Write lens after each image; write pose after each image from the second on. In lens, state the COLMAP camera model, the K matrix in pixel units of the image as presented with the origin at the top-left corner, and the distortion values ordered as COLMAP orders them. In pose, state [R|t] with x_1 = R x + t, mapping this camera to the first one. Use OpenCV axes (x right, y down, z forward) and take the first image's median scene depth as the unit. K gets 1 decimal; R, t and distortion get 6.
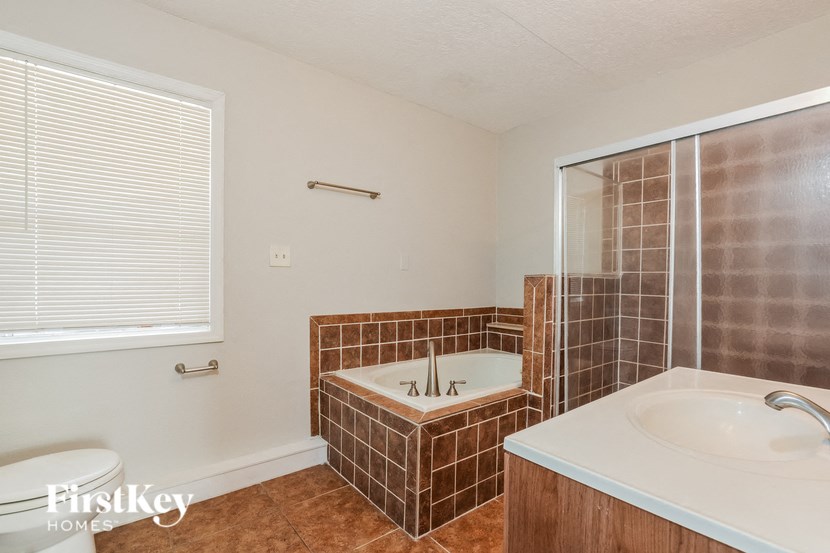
lens RADIAL K [[376.8, 0, 415.0], [0, 376.8, 276.5], [0, 0, 1]] dist [0.001170, 0.000065]
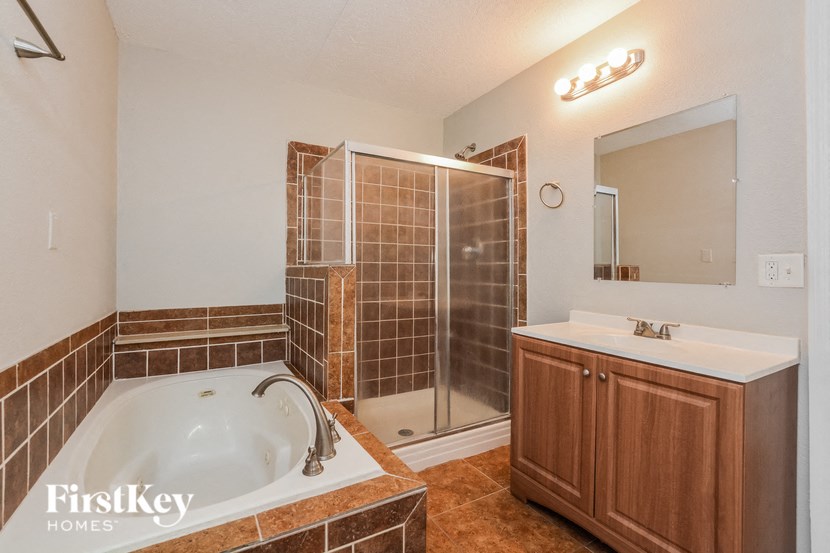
lens RADIAL K [[367.3, 0, 390.7], [0, 367.3, 264.6], [0, 0, 1]] dist [0.000995, 0.000049]
pose [[0.186983, 0.003775, 0.982356, -0.506751], [-0.011144, 0.999936, -0.001722, -0.003425], [-0.982300, -0.010625, 0.187013, 0.734343]]
